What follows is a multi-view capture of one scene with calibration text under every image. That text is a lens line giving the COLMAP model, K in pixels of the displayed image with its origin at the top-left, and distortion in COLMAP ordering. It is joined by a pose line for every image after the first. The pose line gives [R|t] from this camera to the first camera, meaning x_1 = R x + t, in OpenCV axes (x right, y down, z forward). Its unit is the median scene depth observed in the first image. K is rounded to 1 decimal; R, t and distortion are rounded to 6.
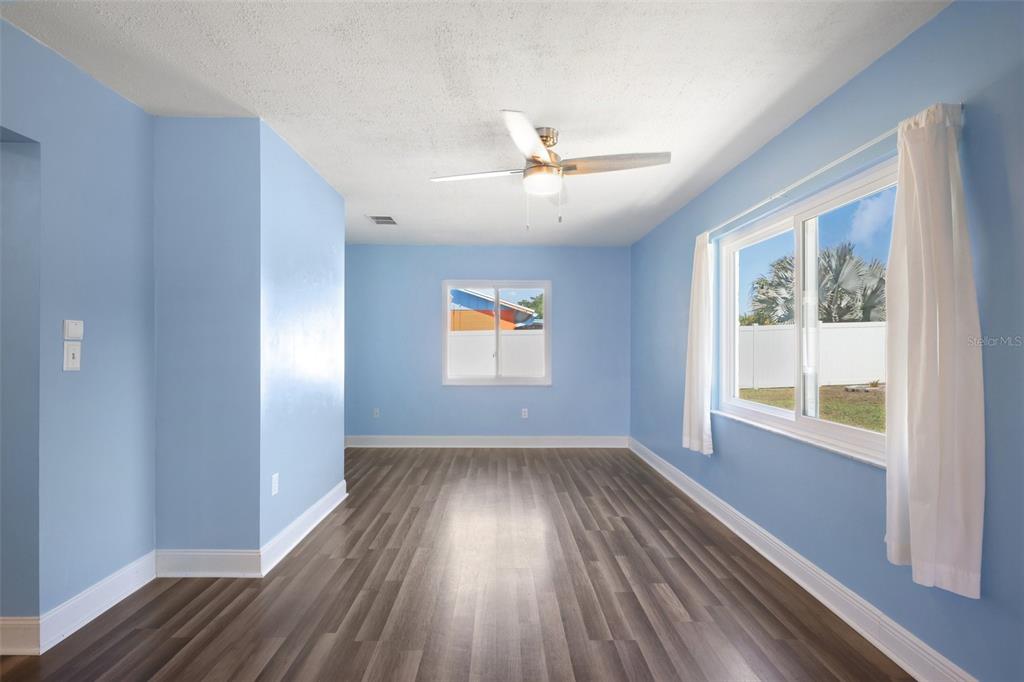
lens RADIAL K [[477.5, 0, 506.9], [0, 477.5, 344.5], [0, 0, 1]] dist [-0.003272, 0.000765]
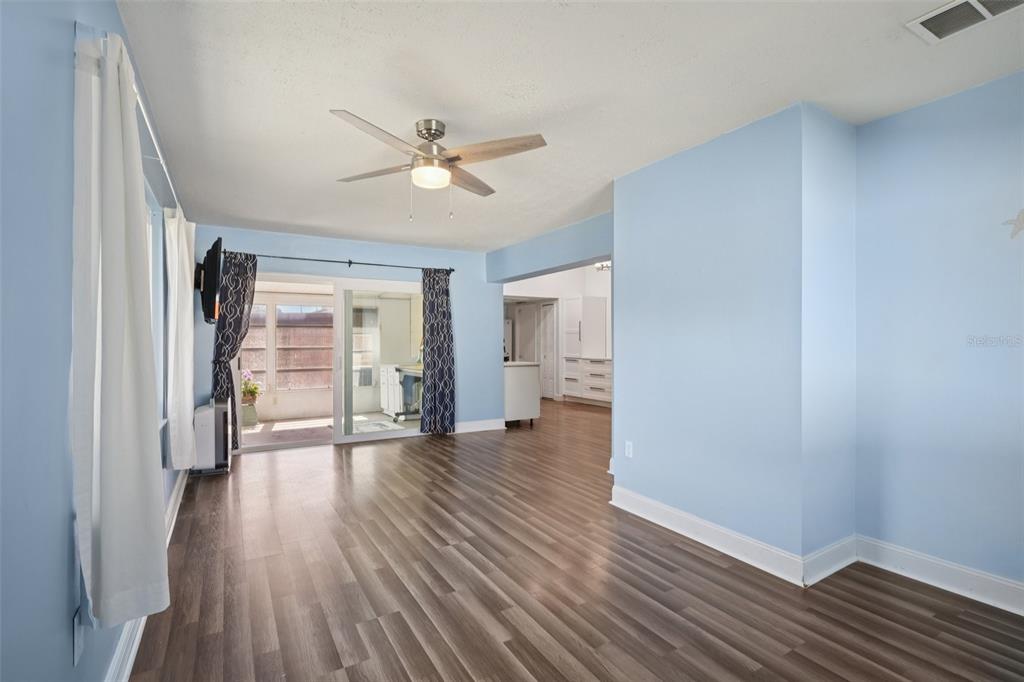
lens RADIAL K [[474.5, 0, 508.6], [0, 474.5, 339.5], [0, 0, 1]] dist [-0.002145, 0.000629]
pose [[-0.867284, -0.004129, -0.497796, 0.340825], [-0.001982, 0.999986, -0.004841, 0.003656], [0.497809, -0.003212, -0.867281, 1.542217]]
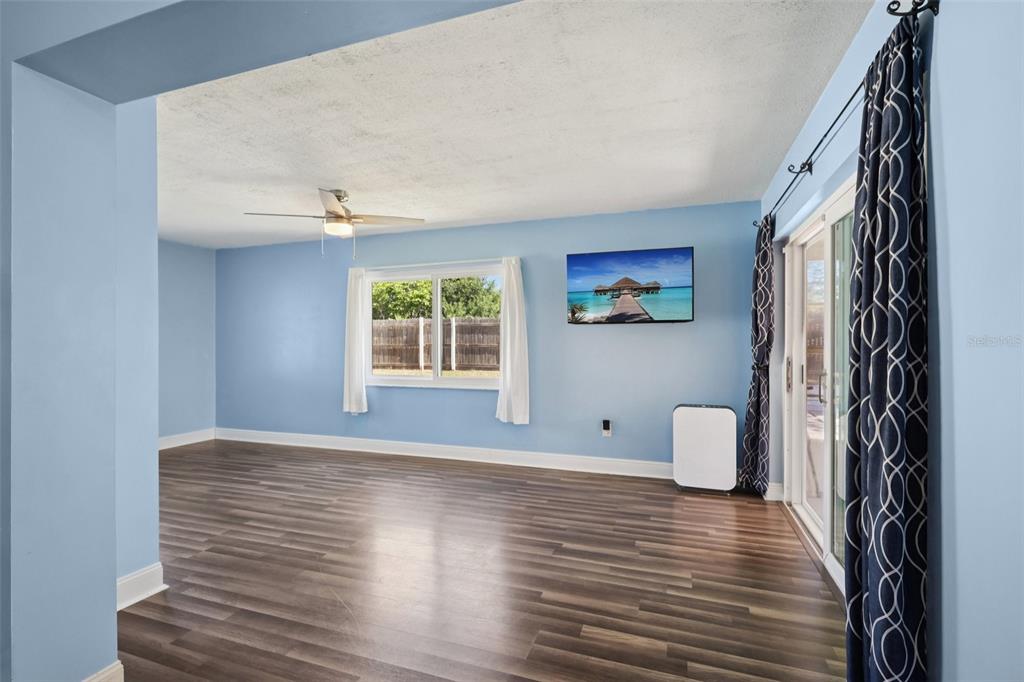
lens RADIAL K [[475.7, 0, 508.0], [0, 475.7, 340.4], [0, 0, 1]] dist [0.000179, -0.000306]
pose [[0.351628, -0.001443, 0.936139, -0.858291], [0.004059, 0.999992, 0.000017, -0.000681], [-0.936131, 0.003794, 0.351631, 0.022678]]
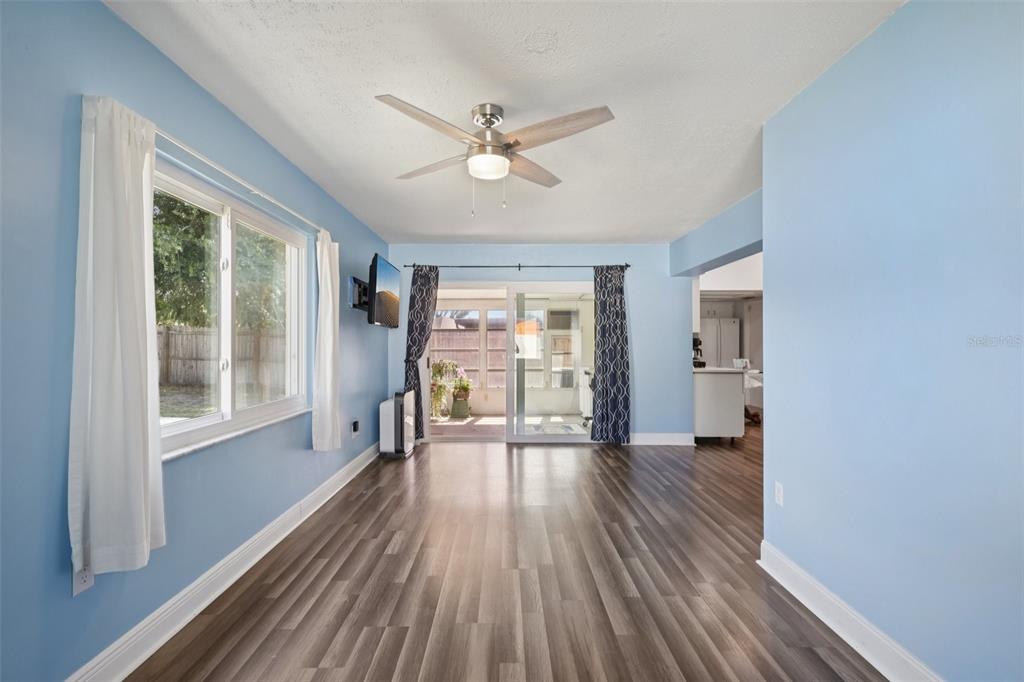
lens RADIAL K [[474.5, 0, 508.6], [0, 474.5, 339.5], [0, 0, 1]] dist [-0.002145, 0.000629]
pose [[-0.999966, -0.003725, 0.007295, 0.024658], [-0.003783, 0.999961, -0.007950, 0.002871], [-0.007265, -0.007978, -0.999942, 1.524002]]
